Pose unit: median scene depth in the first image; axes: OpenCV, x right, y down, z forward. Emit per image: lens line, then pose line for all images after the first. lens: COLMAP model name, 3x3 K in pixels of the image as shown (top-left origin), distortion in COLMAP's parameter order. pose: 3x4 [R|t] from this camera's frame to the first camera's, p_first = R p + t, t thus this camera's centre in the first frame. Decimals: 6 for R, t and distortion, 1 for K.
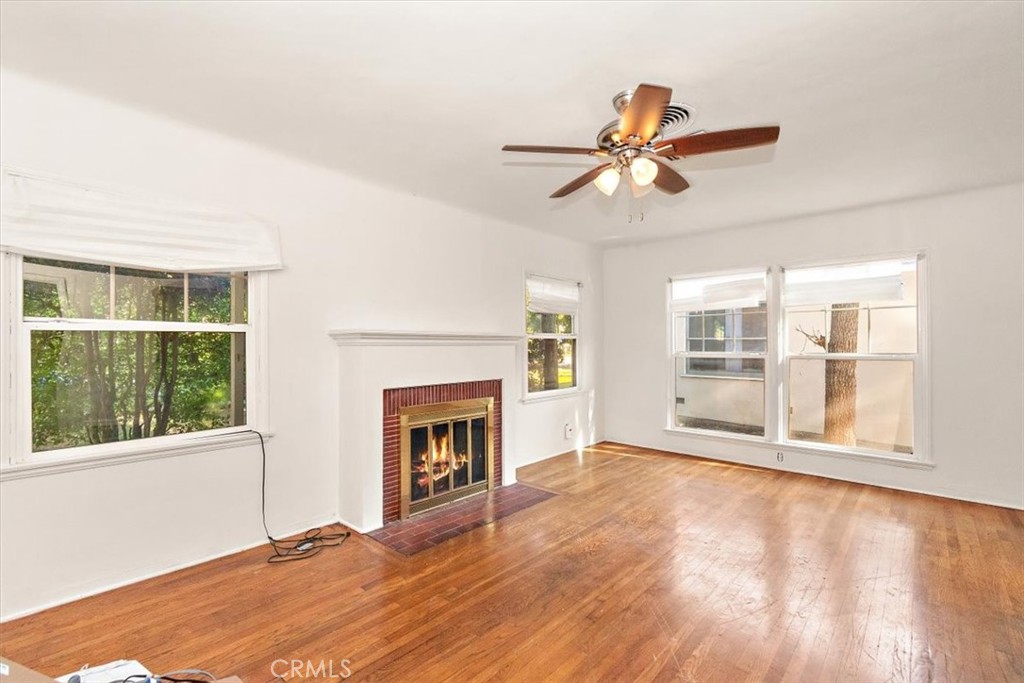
lens RADIAL K [[460.0, 0, 509.1], [0, 460.0, 340.6], [0, 0, 1]] dist [0.001825, -0.000305]
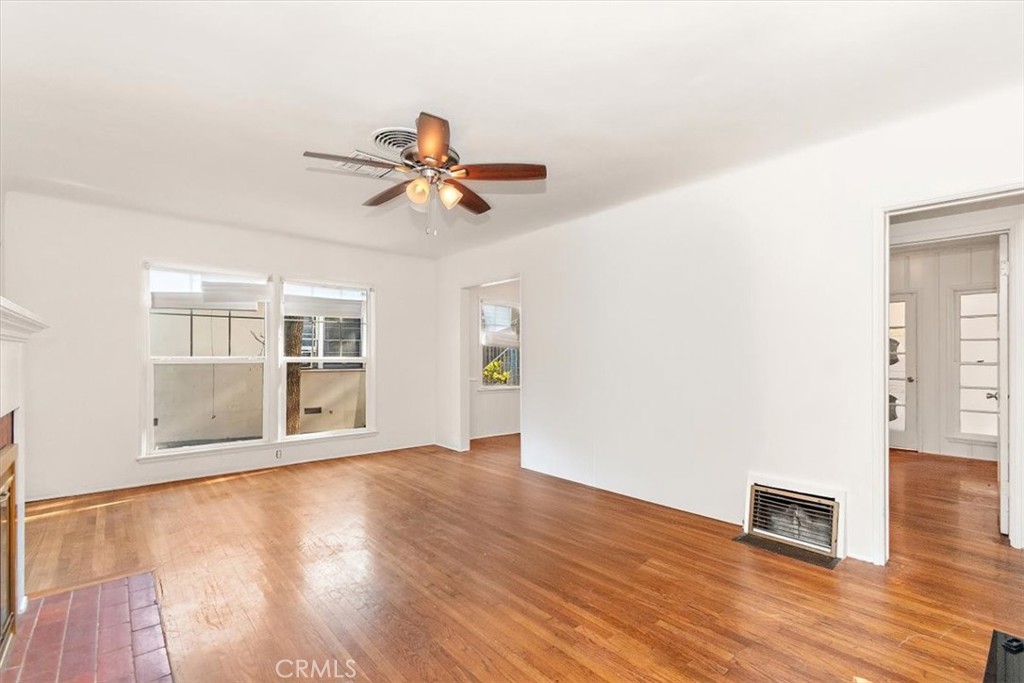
lens RADIAL K [[460.0, 0, 509.1], [0, 460.0, 340.6], [0, 0, 1]] dist [0.001825, -0.000305]
pose [[0.102701, 0.031726, 0.994206, -0.430919], [-0.014513, 0.999433, -0.030393, 0.012646], [-0.994606, -0.011307, 0.103103, 0.356742]]
